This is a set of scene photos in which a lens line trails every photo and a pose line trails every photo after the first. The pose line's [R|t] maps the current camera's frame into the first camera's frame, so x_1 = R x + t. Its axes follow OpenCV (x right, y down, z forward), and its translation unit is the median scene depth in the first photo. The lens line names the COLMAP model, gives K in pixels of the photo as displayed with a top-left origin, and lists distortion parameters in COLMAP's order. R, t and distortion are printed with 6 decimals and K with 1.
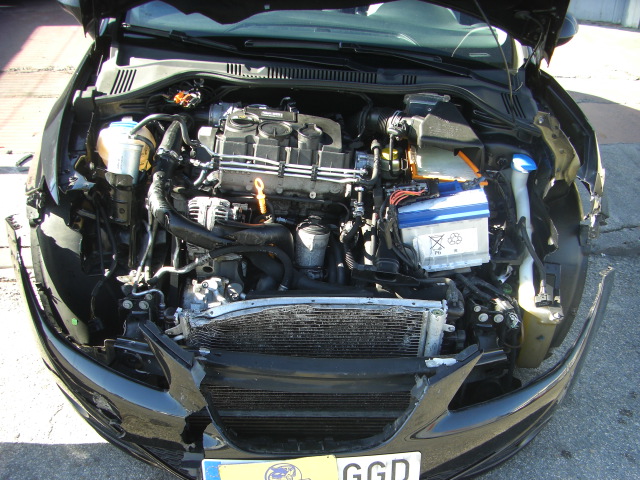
lens RADIAL K [[739.9, 0, 317.2], [0, 739.9, 242.0], [0, 0, 1]] dist [-0.138914, 0.000000]
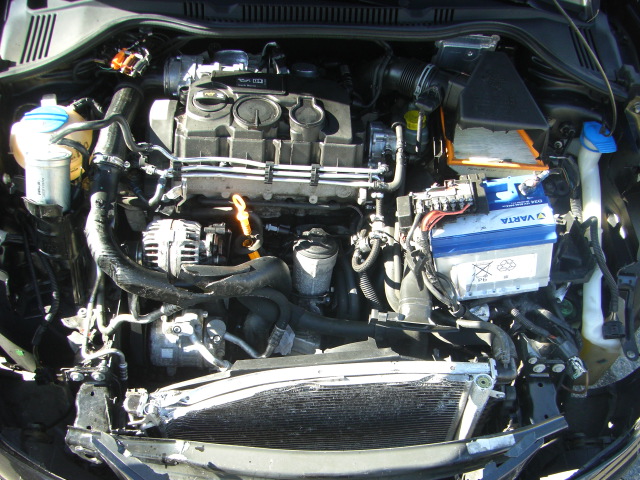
lens RADIAL K [[739.9, 0, 325.3], [0, 739.9, 242.1], [0, 0, 1]] dist [-0.138914, 0.000000]
pose [[0.999388, -0.033046, 0.011449, -0.004079], [0.027995, 0.952114, 0.304460, -0.251004], [-0.020962, -0.303953, 0.952456, 0.294725]]
